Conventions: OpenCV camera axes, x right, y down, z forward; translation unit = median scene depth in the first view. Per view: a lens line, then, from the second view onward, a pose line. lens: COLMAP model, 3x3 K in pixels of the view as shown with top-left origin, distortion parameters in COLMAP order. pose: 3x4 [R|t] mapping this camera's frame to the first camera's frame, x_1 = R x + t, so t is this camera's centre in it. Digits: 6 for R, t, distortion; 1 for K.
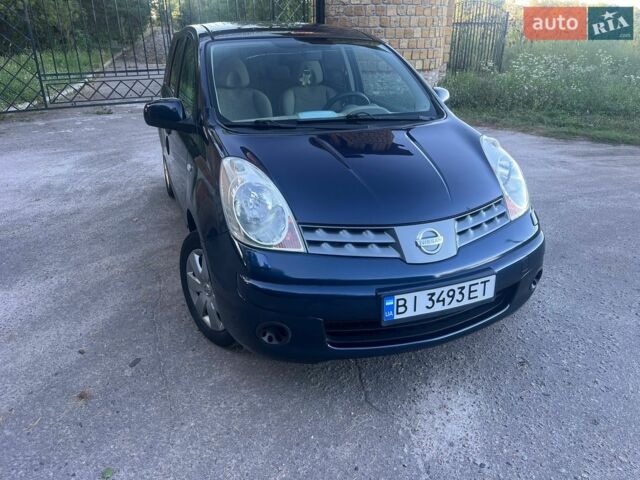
lens RADIAL K [[494.5, 0, 328.3], [0, 494.5, 239.7], [0, 0, 1]] dist [0.094751, -0.159156]
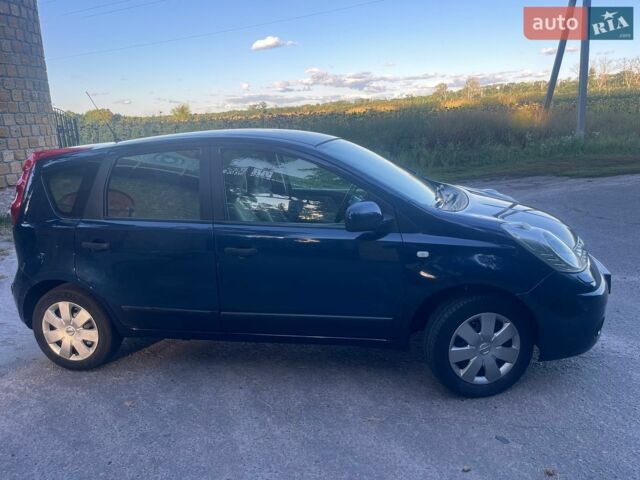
lens RADIAL K [[494.5, 0, 328.3], [0, 494.5, 239.7], [0, 0, 1]] dist [0.094751, -0.159156]
pose [[0.528308, -0.223579, 0.819087, -1.043392], [0.373957, 0.927369, 0.011936, -0.215775], [-0.762264, 0.299997, 0.573546, 0.453980]]
